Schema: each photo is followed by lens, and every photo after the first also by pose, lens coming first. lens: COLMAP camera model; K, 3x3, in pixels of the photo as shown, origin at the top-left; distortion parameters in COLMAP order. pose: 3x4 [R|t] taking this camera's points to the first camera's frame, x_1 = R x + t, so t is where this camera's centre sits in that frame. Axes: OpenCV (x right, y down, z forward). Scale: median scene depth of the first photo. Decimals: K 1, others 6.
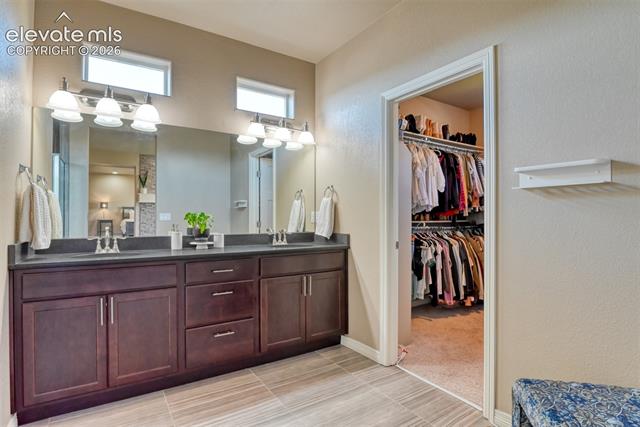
lens RADIAL K [[320.5, 0, 317.7], [0, 320.5, 216.4], [0, 0, 1]] dist [-0.026954, 0.000162]
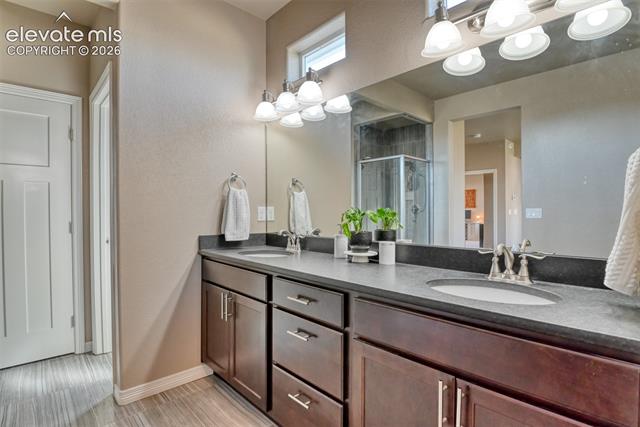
lens RADIAL K [[320.5, 0, 319.4], [0, 320.5, 214.6], [0, 0, 1]] dist [-0.026954, 0.000162]
pose [[0.170666, -0.001599, -0.985328, 0.241391], [0.006106, 0.999981, -0.000565, 0.002566], [0.985310, -0.005920, 0.170673, 0.703117]]
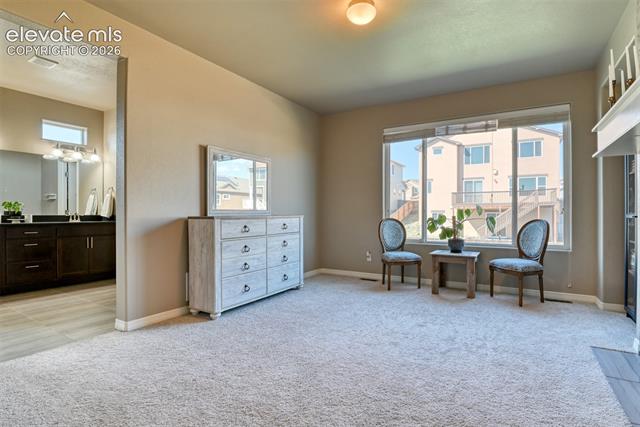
lens RADIAL K [[320.5, 0, 325.8], [0, 320.5, 211.8], [0, 0, 1]] dist [-0.026954, 0.000162]
pose [[0.898823, -0.000962, 0.438310, 0.334891], [-0.000165, 0.999997, 0.002534, 0.032269], [-0.438311, -0.002350, 0.898820, -1.037222]]
